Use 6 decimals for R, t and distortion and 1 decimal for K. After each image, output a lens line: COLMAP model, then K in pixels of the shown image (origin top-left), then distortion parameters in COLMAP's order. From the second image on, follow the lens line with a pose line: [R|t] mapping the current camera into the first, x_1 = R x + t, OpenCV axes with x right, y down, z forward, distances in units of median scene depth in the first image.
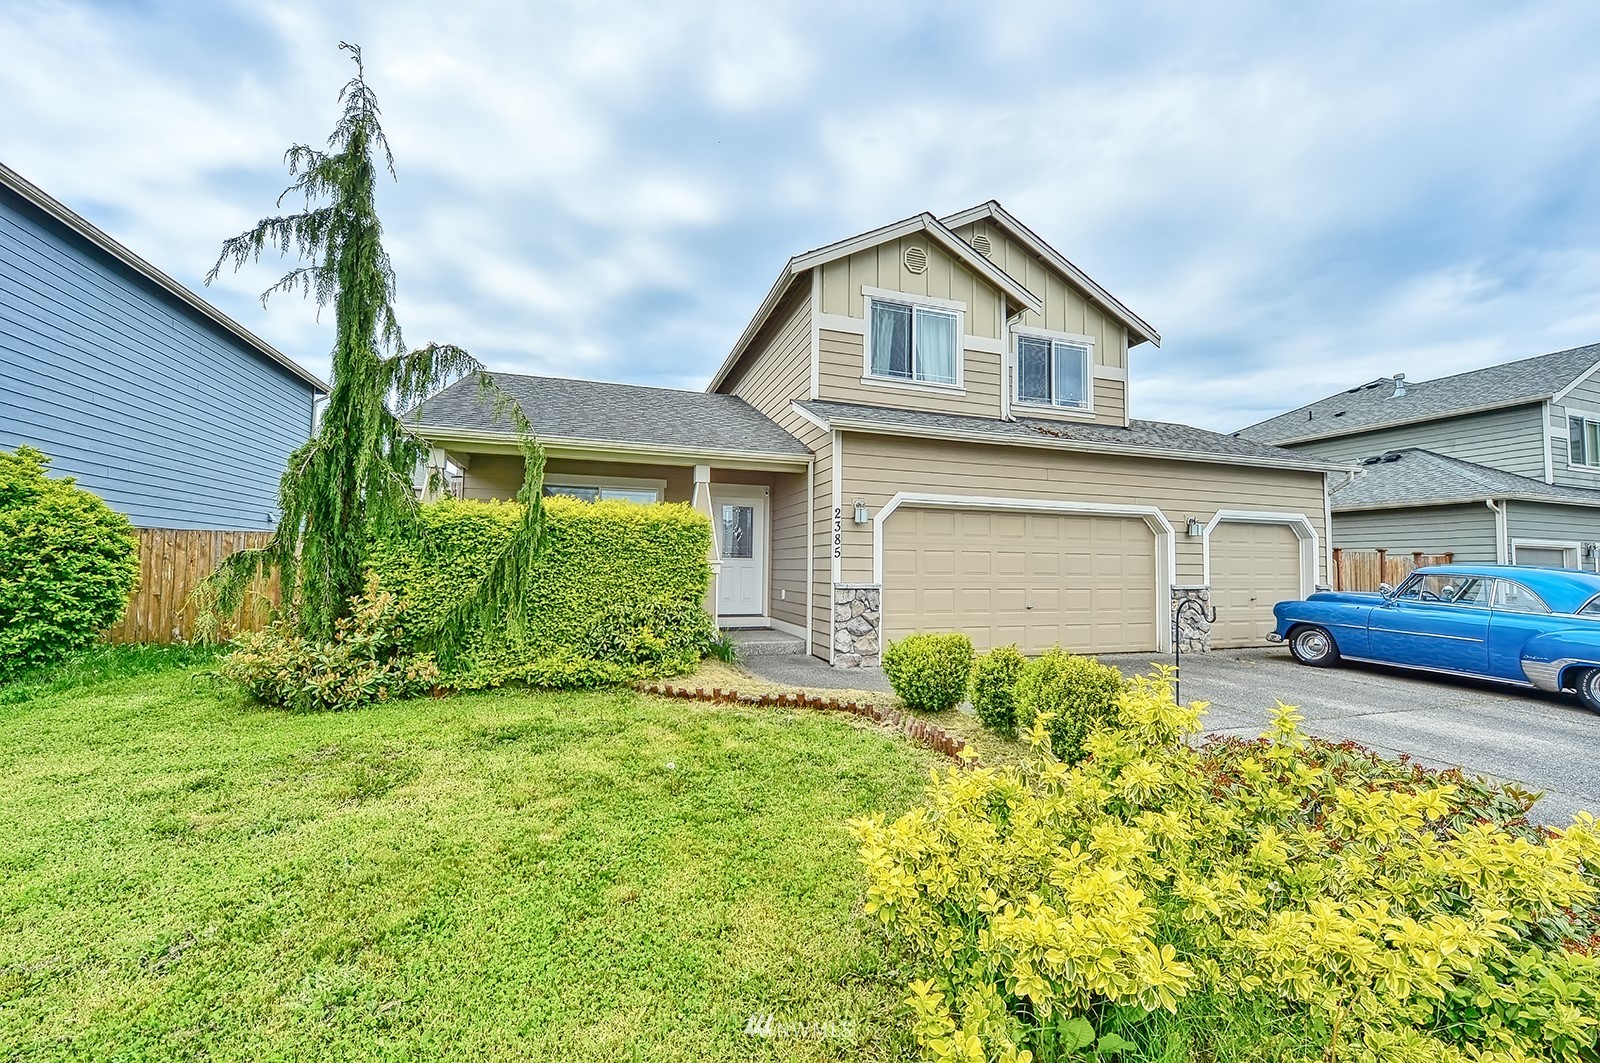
lens RADIAL K [[645.8, 0, 808.9], [0, 645.8, 530.1], [0, 0, 1]] dist [-0.016093, -0.000571]
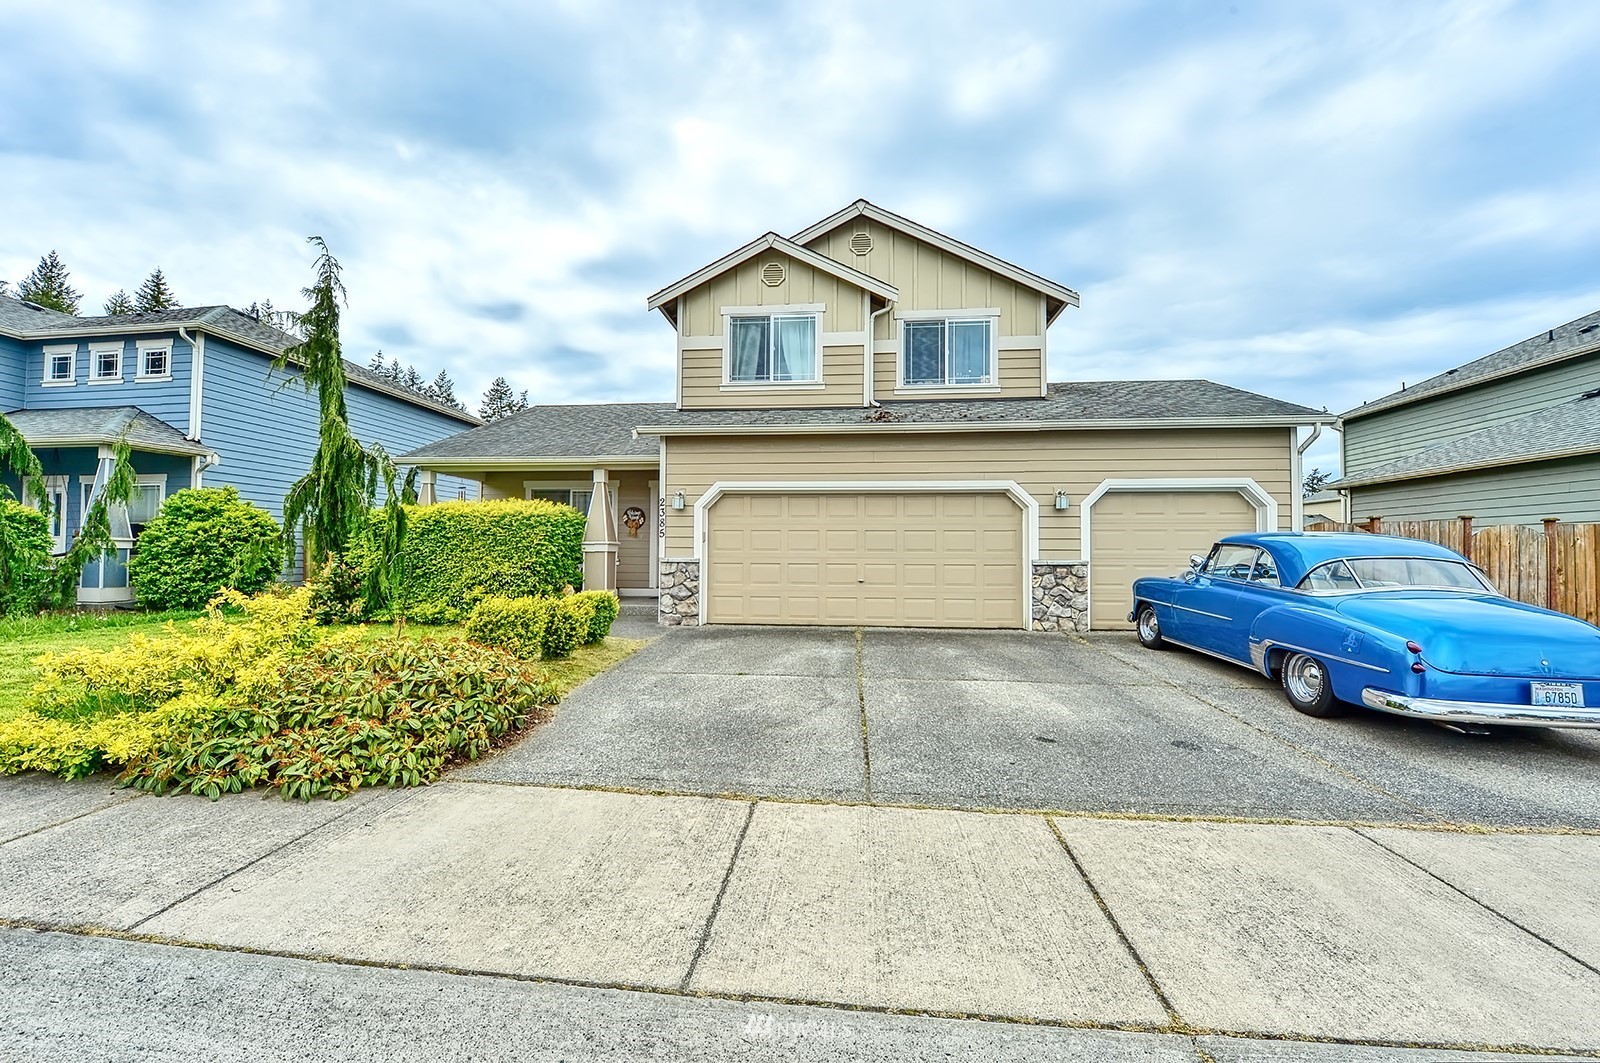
lens RADIAL K [[645.8, 0, 798.6], [0, 645.8, 538.3], [0, 0, 1]] dist [-0.016093, -0.000571]
pose [[0.912261, -0.019654, -0.409138, 0.669326], [0.030599, 0.999327, 0.020222, 0.022792], [0.408465, -0.030967, 0.912248, -0.027423]]
